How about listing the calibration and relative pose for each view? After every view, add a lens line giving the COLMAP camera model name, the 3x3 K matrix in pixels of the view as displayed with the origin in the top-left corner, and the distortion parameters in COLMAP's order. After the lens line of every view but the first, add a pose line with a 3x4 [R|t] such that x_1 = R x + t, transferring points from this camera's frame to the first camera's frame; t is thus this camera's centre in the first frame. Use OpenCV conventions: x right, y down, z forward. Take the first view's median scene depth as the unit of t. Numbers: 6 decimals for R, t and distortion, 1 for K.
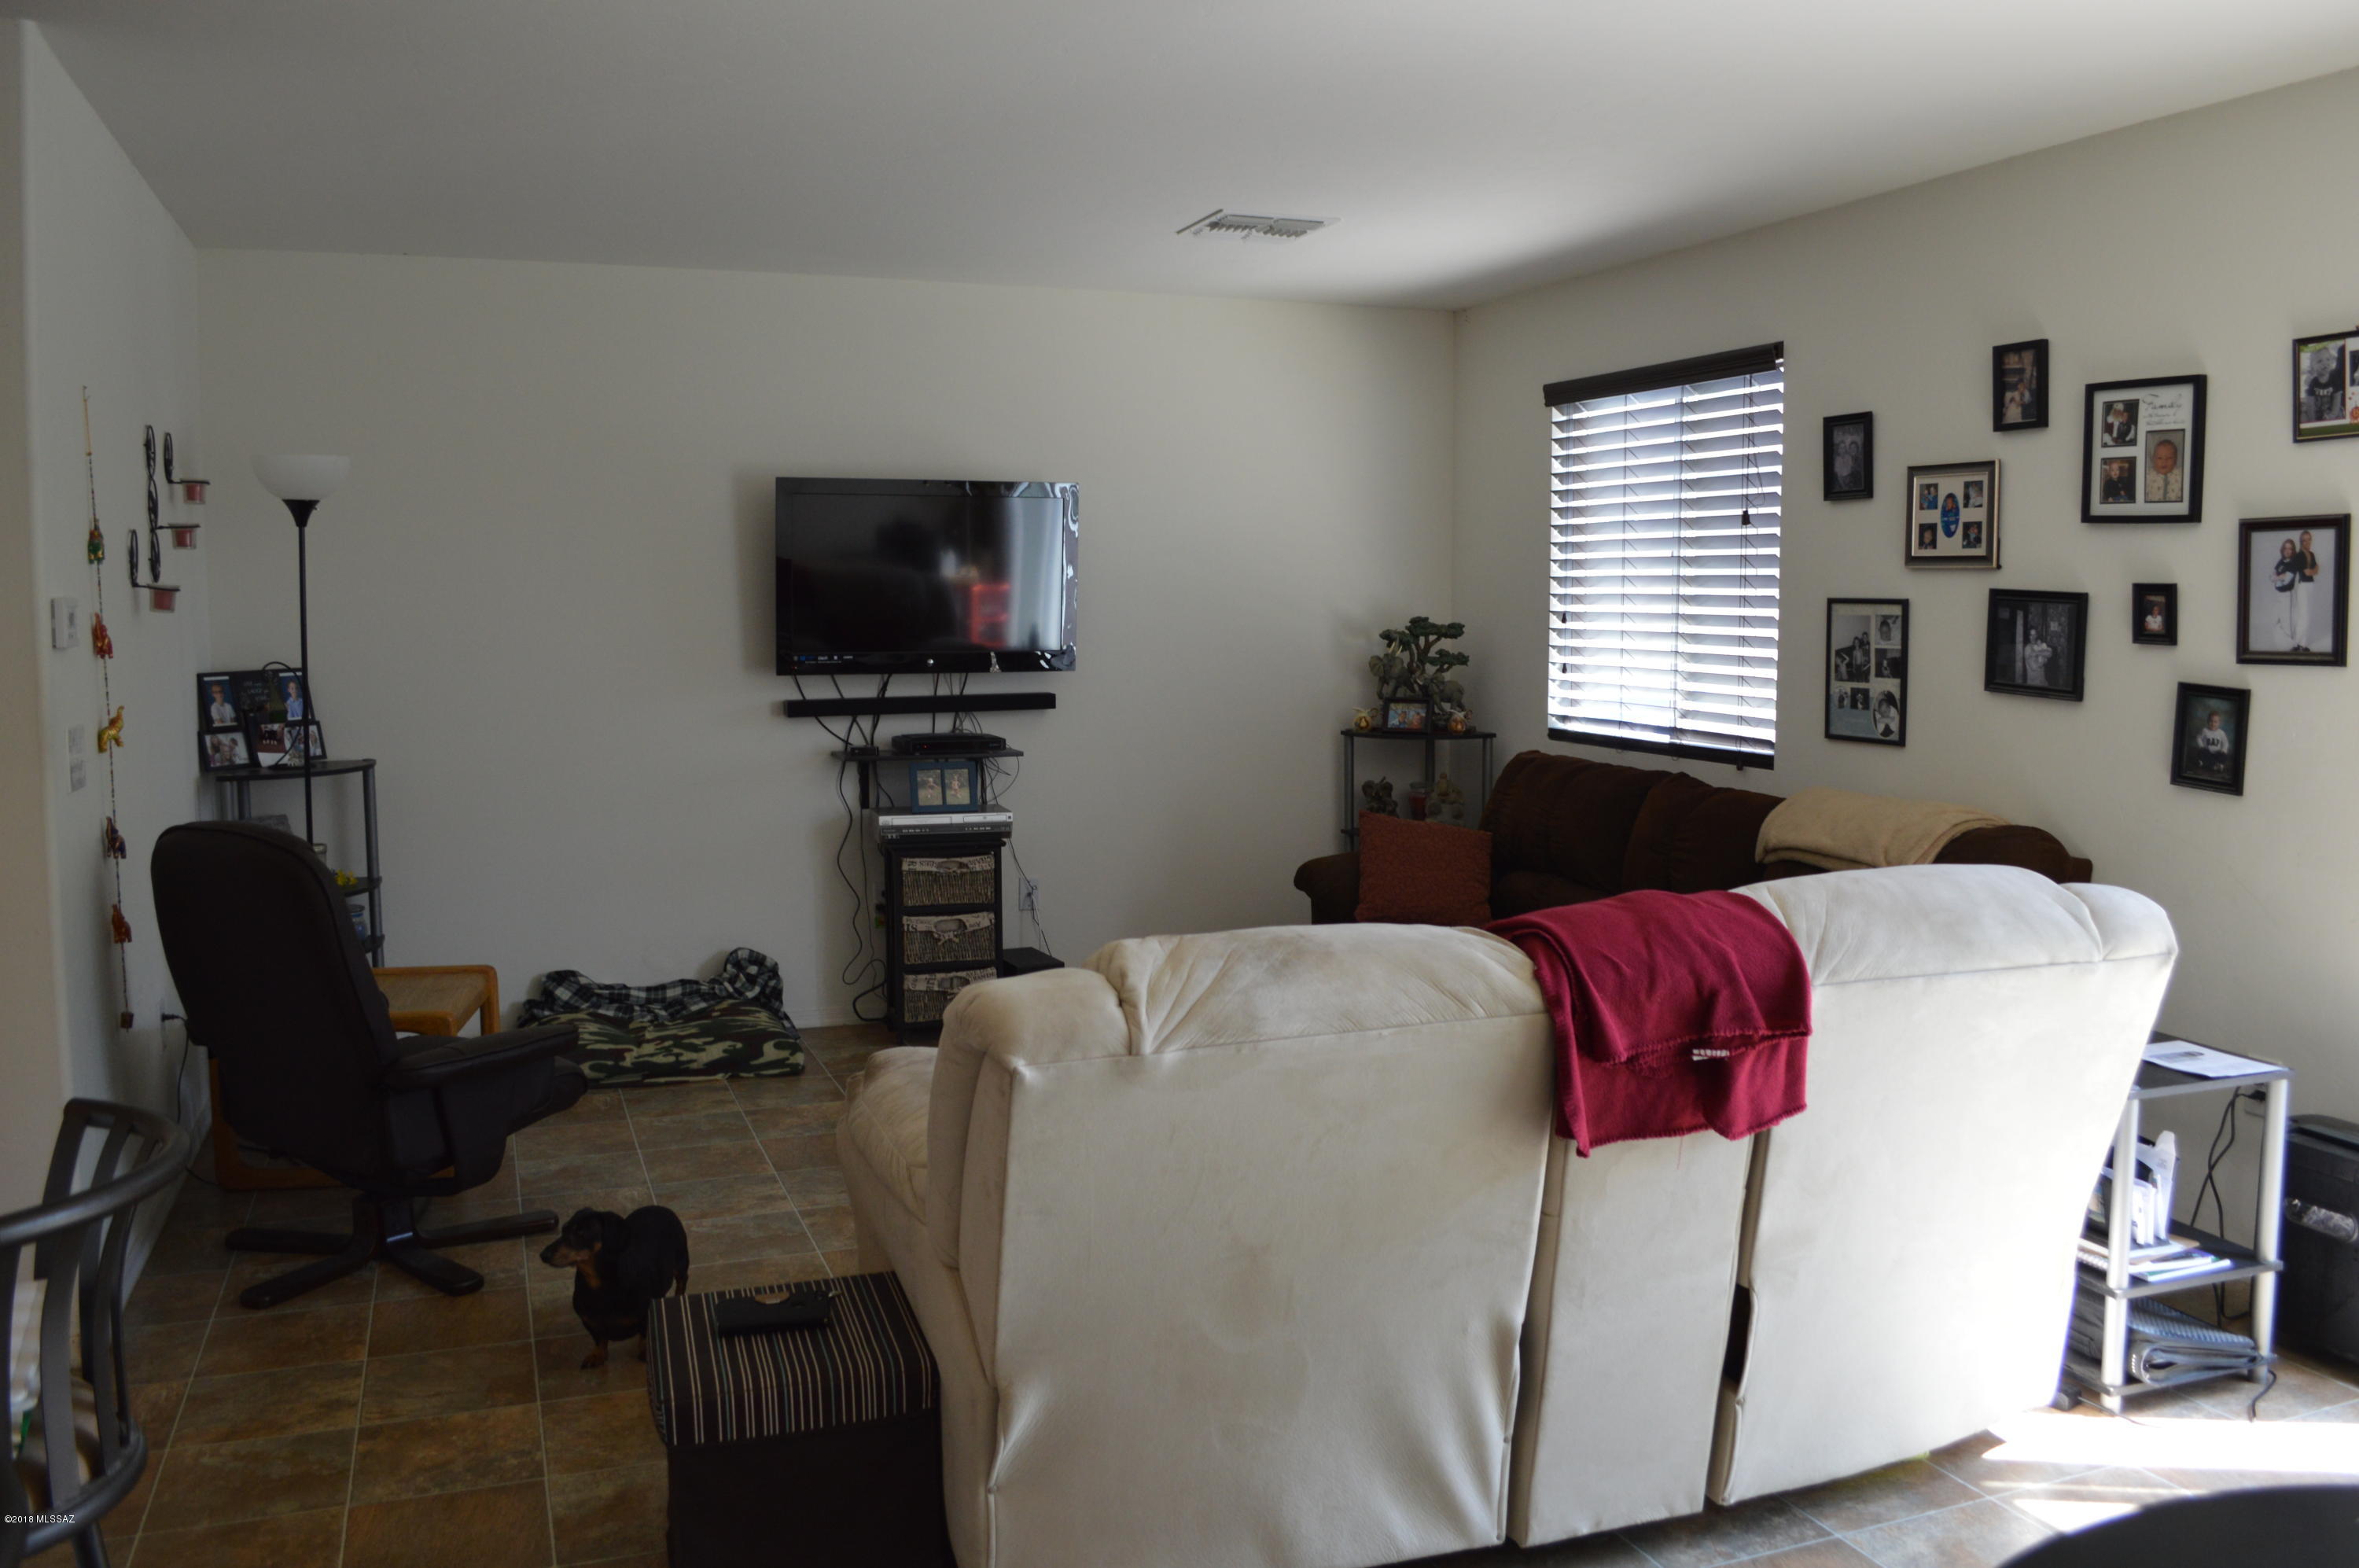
lens RADIAL K [[1868.3, 0, 1194.4], [0, 1868.3, 777.3], [0, 0, 1]] dist [-0.083398, 0.013465]
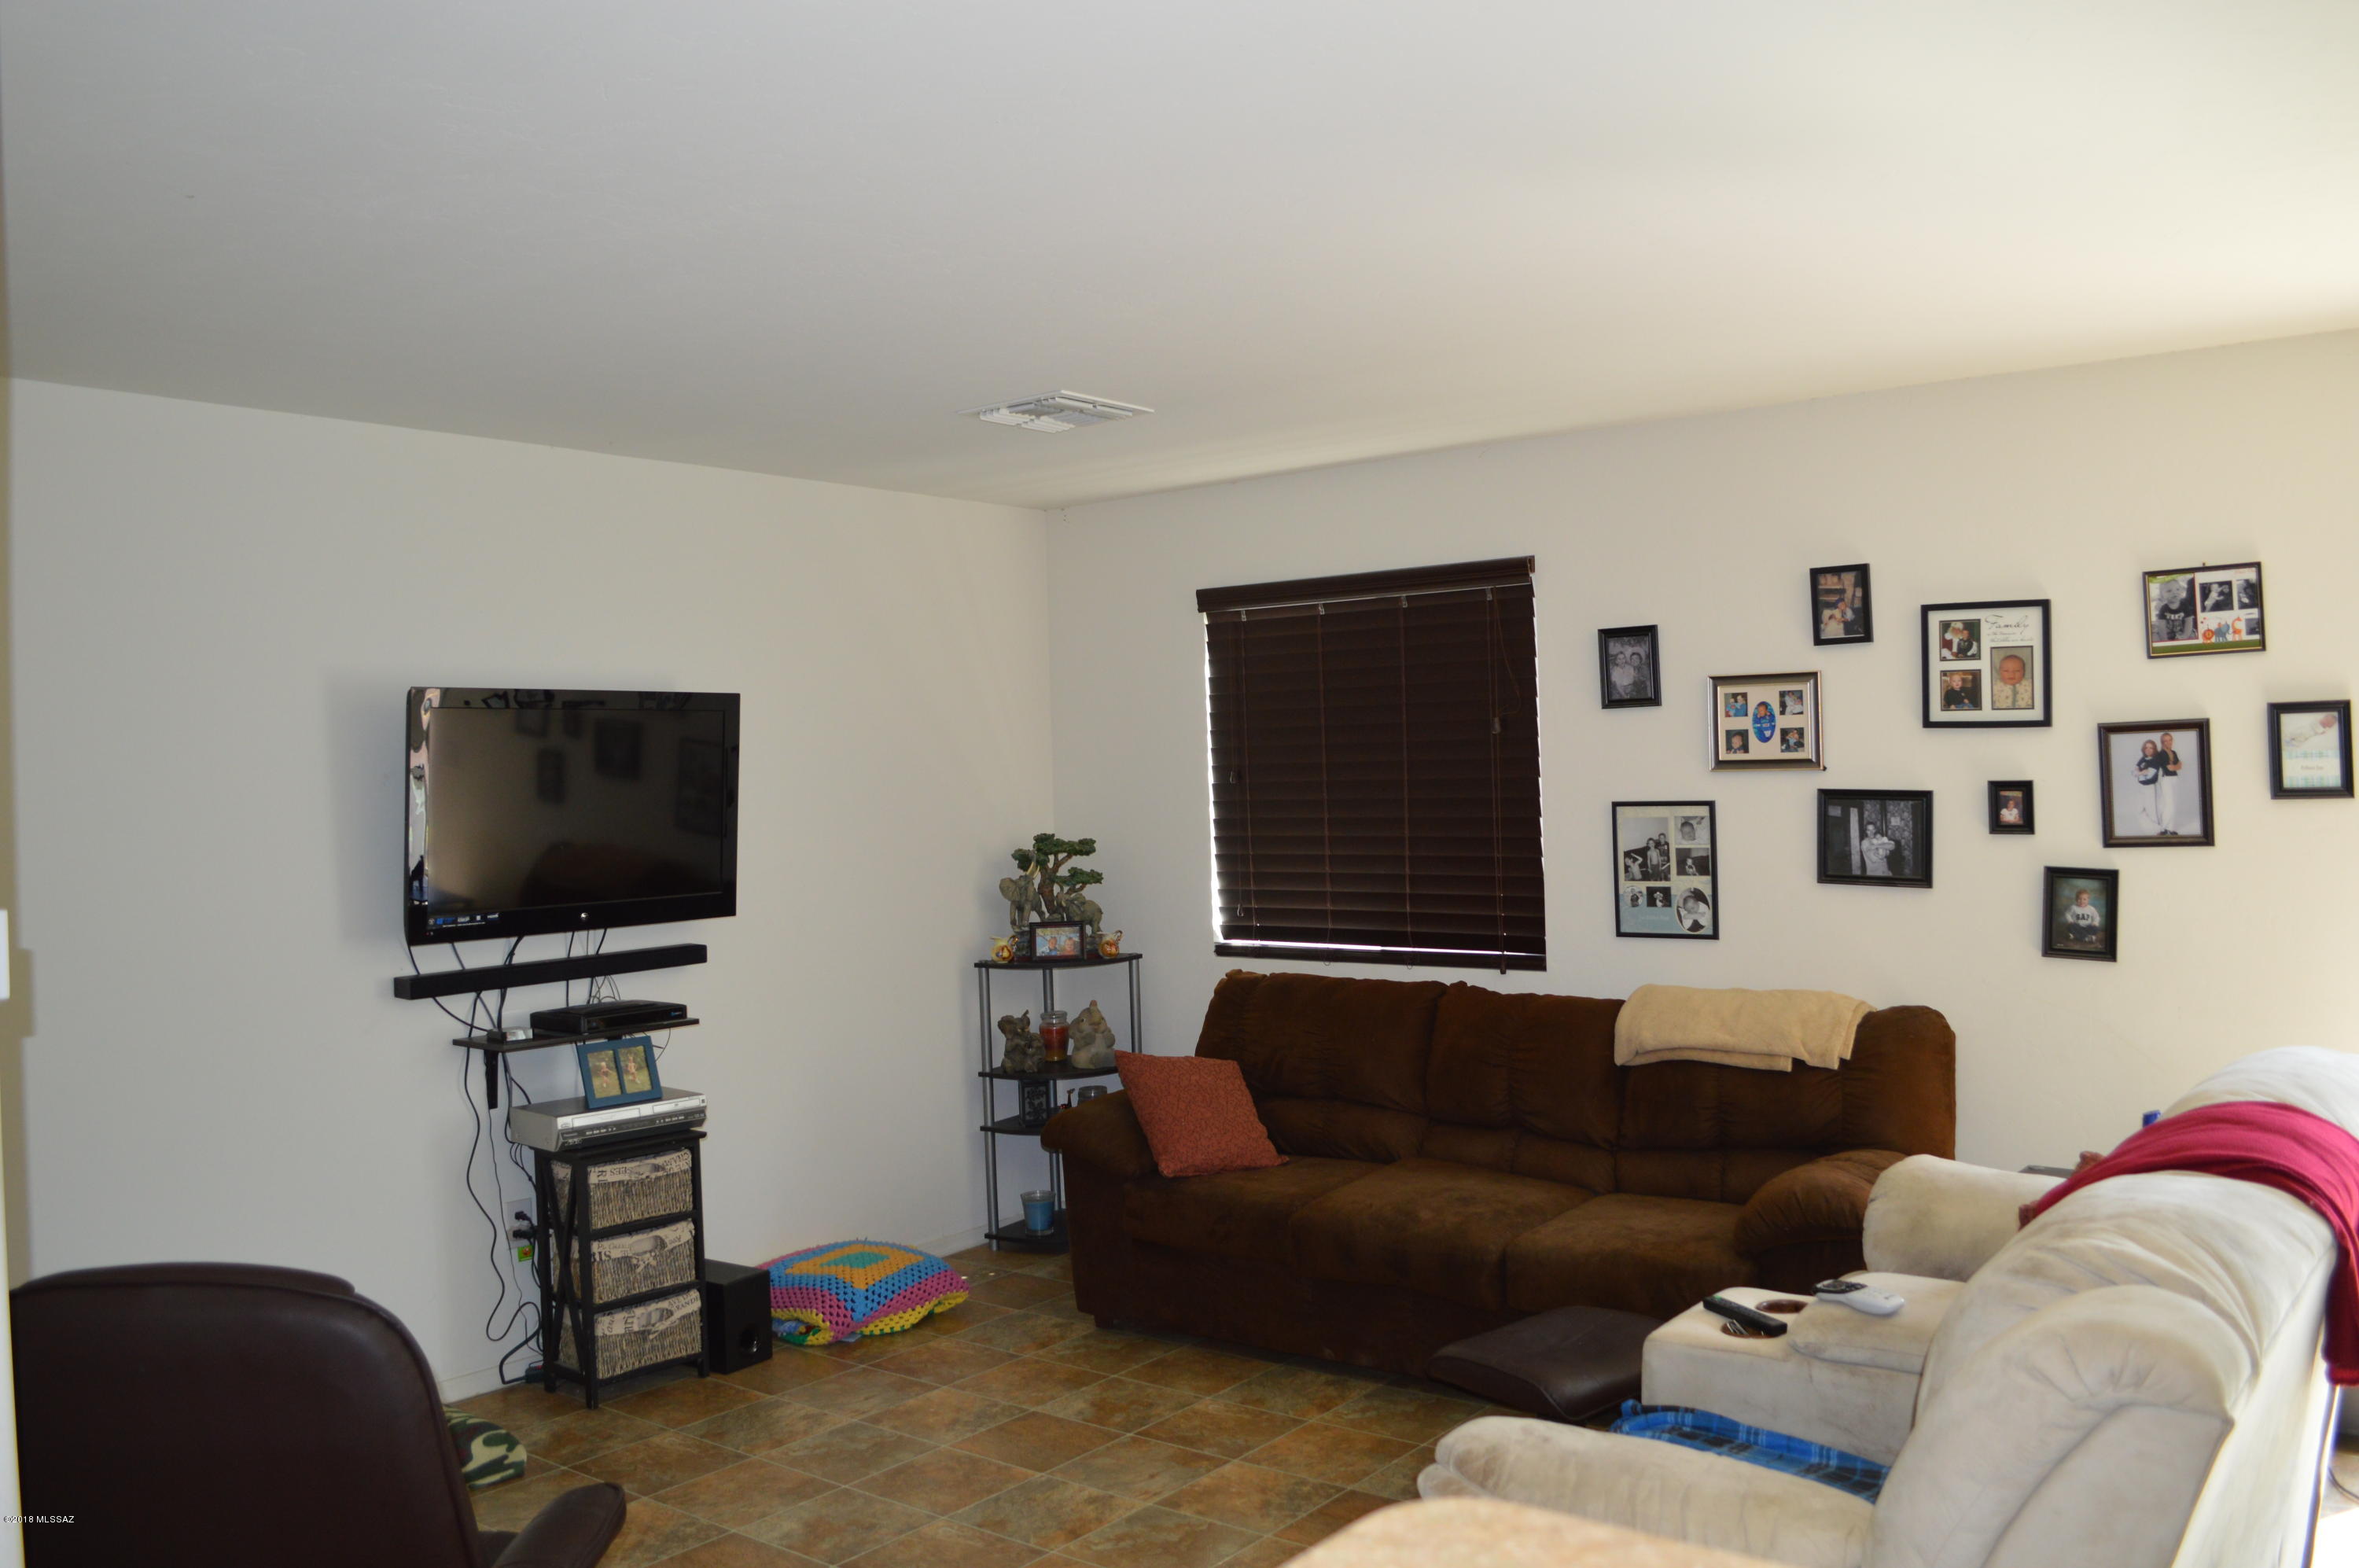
lens RADIAL K [[1868.3, 0, 1180.4], [0, 1868.3, 789.5], [0, 0, 1]] dist [-0.083398, 0.013465]
pose [[0.858729, -0.028640, 0.511629, -0.403500], [0.078303, 0.994045, -0.075780, -0.044103], [-0.506412, 0.105136, 0.855858, 0.230605]]
